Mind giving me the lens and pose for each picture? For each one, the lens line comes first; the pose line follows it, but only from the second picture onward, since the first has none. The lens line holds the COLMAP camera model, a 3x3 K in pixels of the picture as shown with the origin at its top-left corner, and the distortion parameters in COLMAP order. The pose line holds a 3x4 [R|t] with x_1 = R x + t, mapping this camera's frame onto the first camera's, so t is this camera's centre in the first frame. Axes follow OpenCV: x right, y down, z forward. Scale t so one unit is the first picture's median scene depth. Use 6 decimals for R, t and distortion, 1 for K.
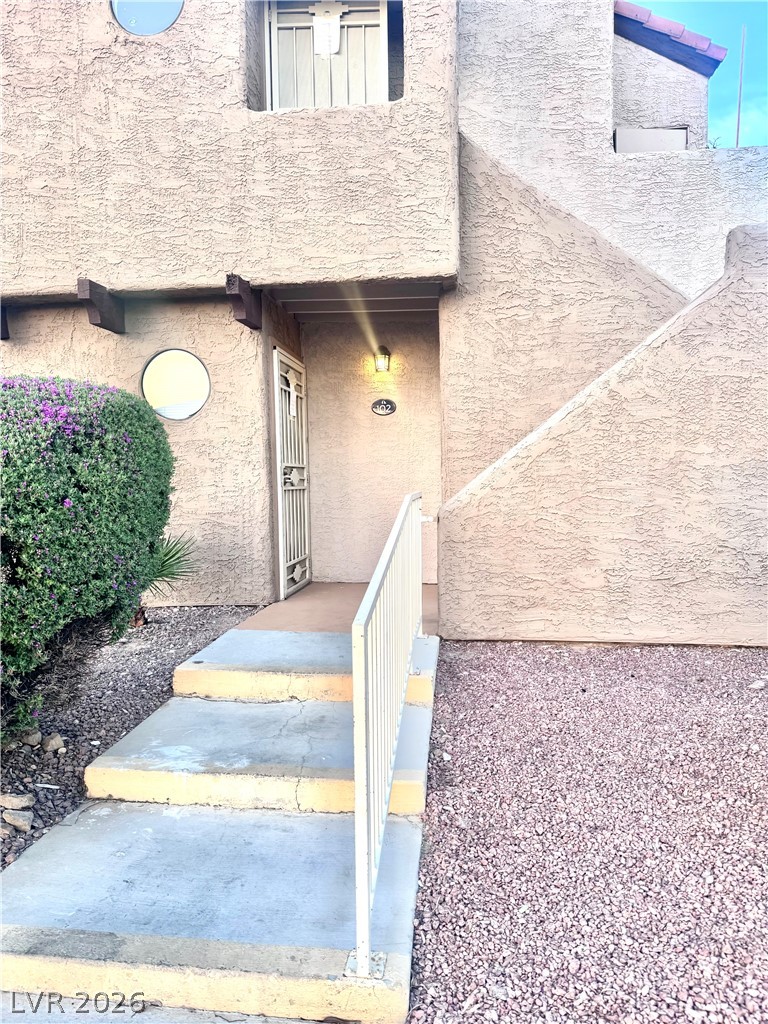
lens RADIAL K [[678.6, 0, 384.4], [0, 678.6, 542.7], [0, 0, 1]] dist [0.047101, -0.065531]
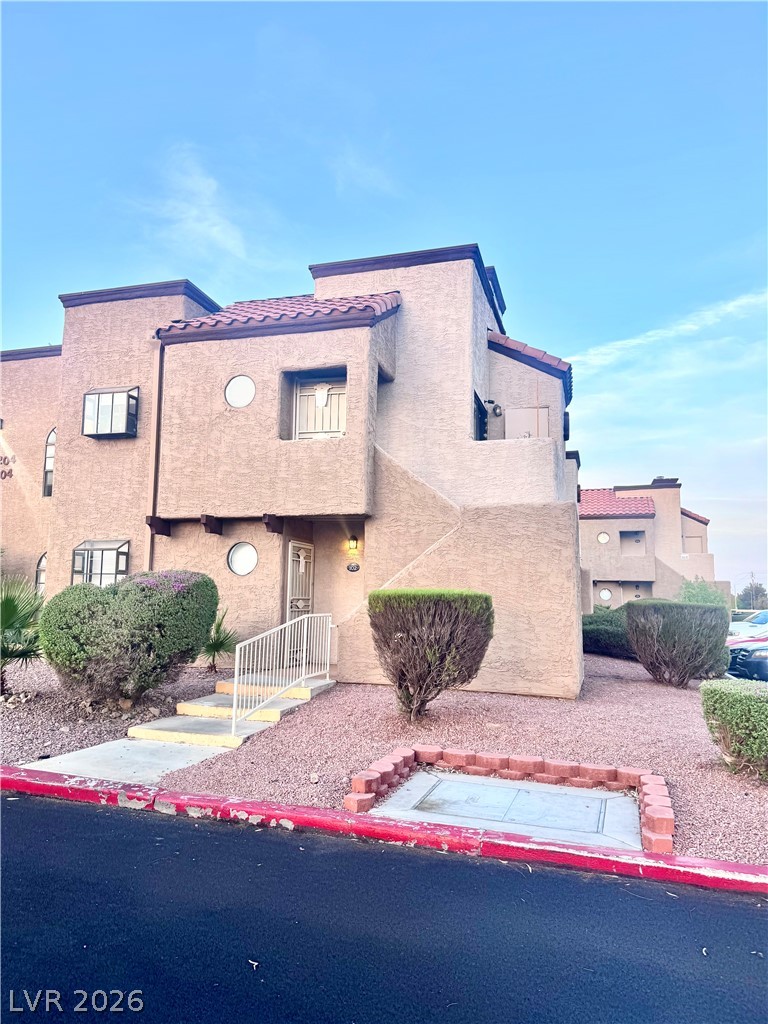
lens RADIAL K [[678.6, 0, 384.4], [0, 678.6, 542.7], [0, 0, 1]] dist [0.047101, -0.065531]
pose [[0.981935, 0.014122, -0.188690, 0.544868], [-0.046724, 0.984426, -0.169477, 0.055635], [0.183358, 0.175231, 0.967302, -0.997520]]
